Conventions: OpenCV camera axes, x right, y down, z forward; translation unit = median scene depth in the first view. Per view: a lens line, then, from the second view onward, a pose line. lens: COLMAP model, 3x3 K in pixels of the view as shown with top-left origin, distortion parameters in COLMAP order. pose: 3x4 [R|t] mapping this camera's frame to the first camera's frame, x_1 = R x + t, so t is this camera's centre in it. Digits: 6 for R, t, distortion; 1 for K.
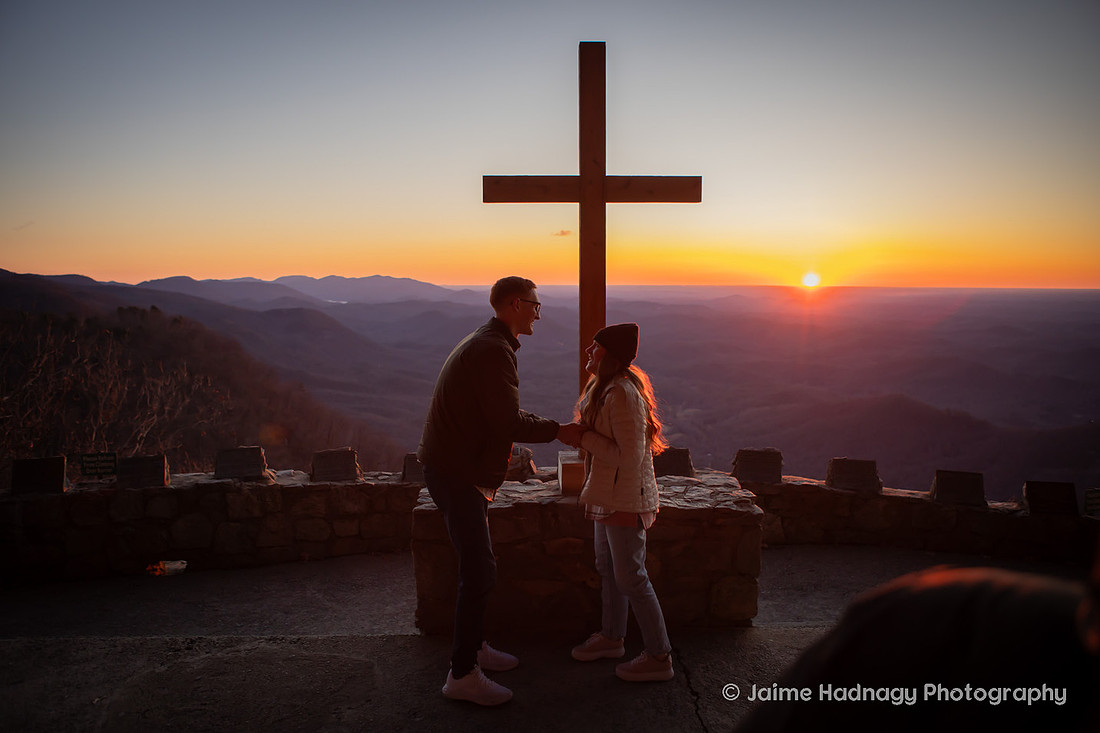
lens RADIAL K [[759.4, 0, 547.0], [0, 759.4, 364.6], [0, 0, 1]] dist [-0.103546, 0.074193]
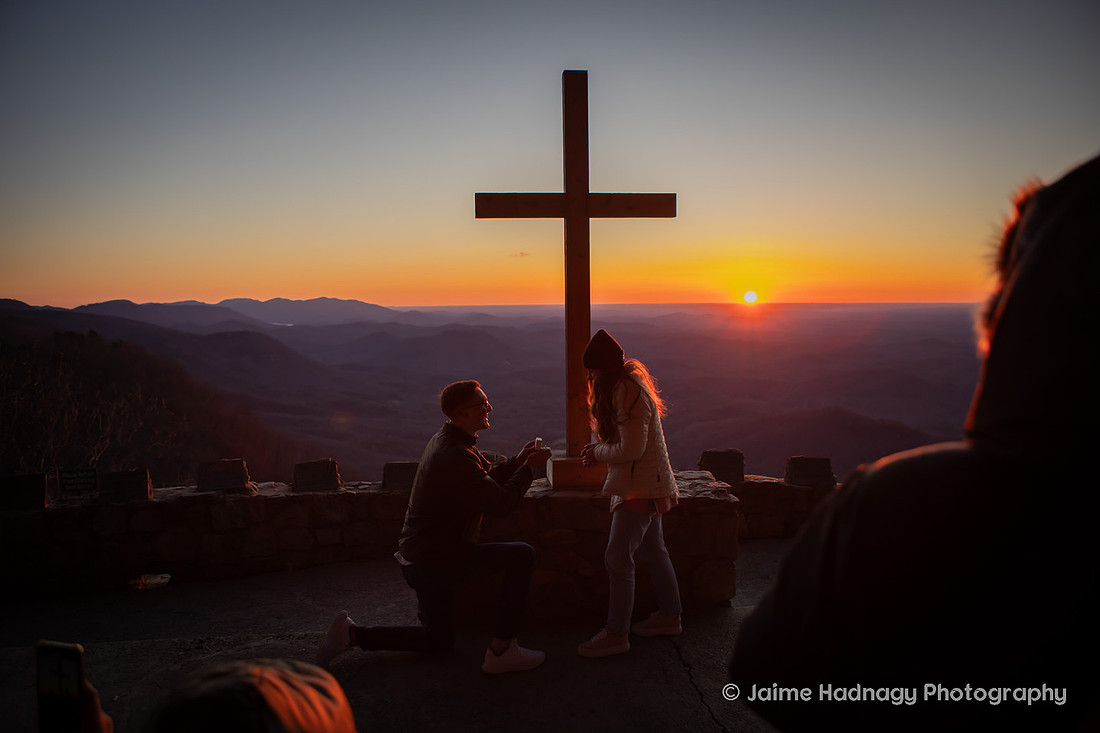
lens RADIAL K [[750.4, 0, 550.0], [0, 750.4, 366.5], [0, 0, 1]] dist [-0.101058, 0.070230]
pose [[0.997125, -0.016314, 0.074001, -0.039907], [0.017988, 0.999596, -0.022012, 0.013885], [-0.073612, 0.023280, 0.997015, -0.038674]]
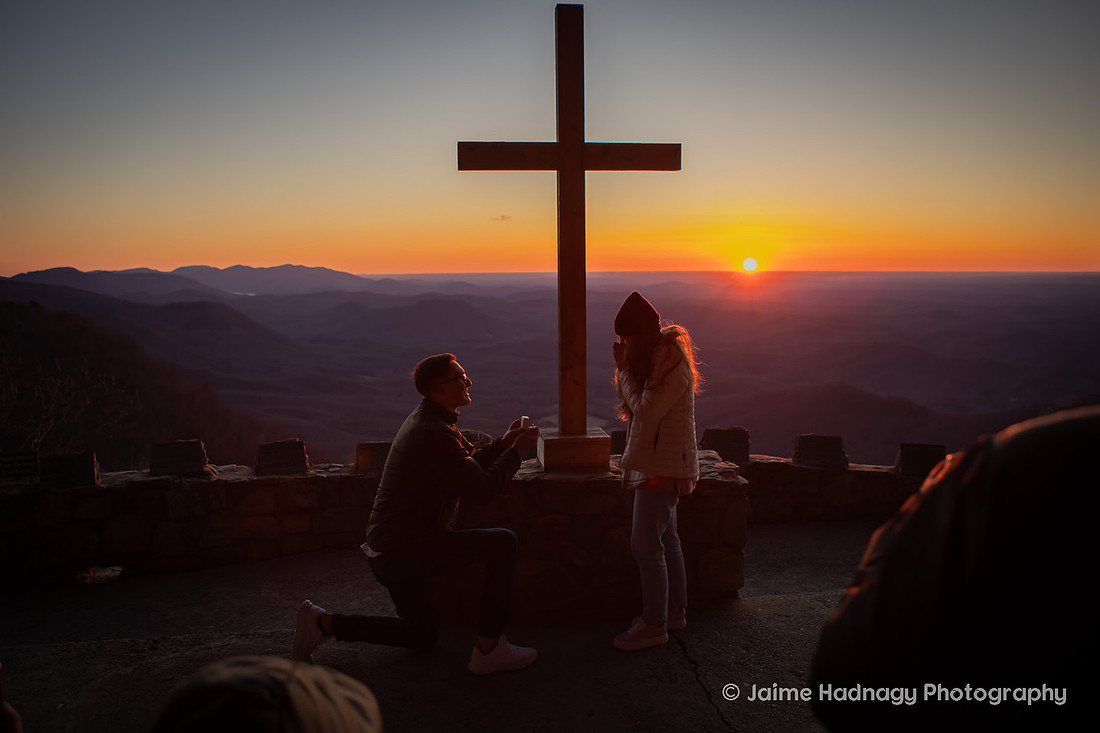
lens RADIAL K [[807.5, 0, 557.0], [0, 807.5, 369.1], [0, 0, 1]] dist [-0.101068, 0.071840]
pose [[0.994685, -0.020701, 0.100866, -0.043876], [0.019221, 0.999693, 0.015627, 0.016264], [-0.101159, -0.013605, 0.994777, -0.019297]]
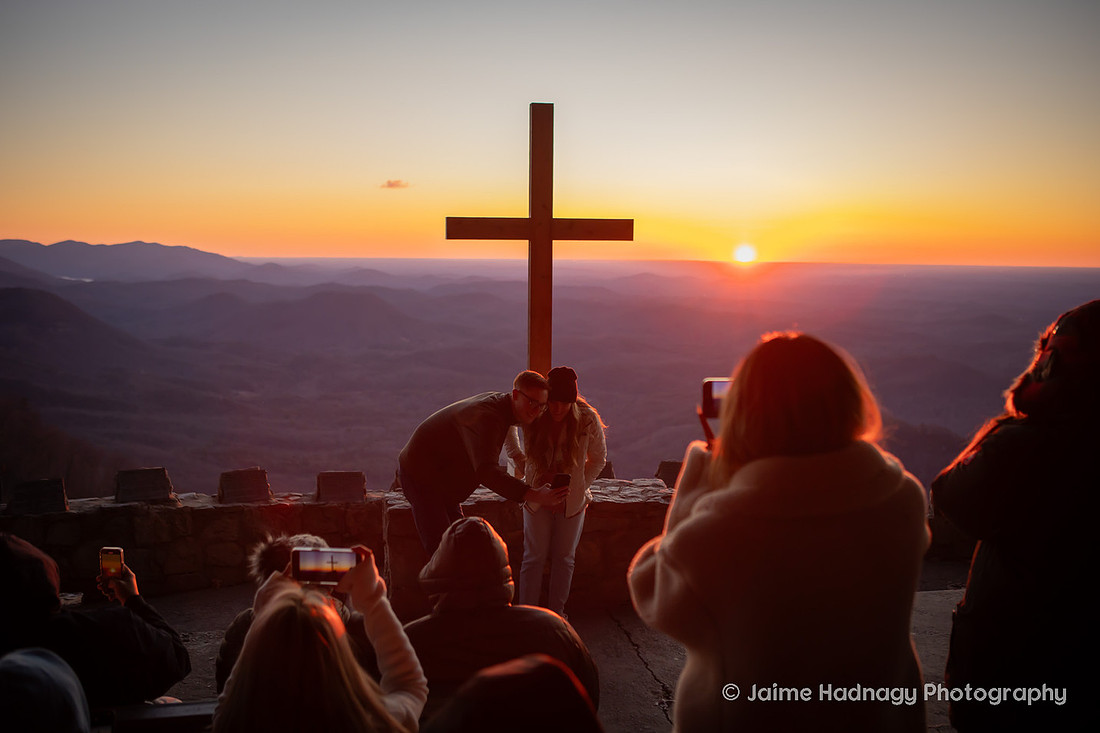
lens RADIAL K [[1055.2, 0, 550.0], [0, 1055.2, 366.5], [0, 0, 1]] dist [-0.051959, 0.008975]
pose [[0.988123, -0.005105, 0.153582, -0.114294], [0.005437, 0.999984, -0.001743, -0.012465], [-0.153570, 0.002557, 0.988134, -0.390223]]
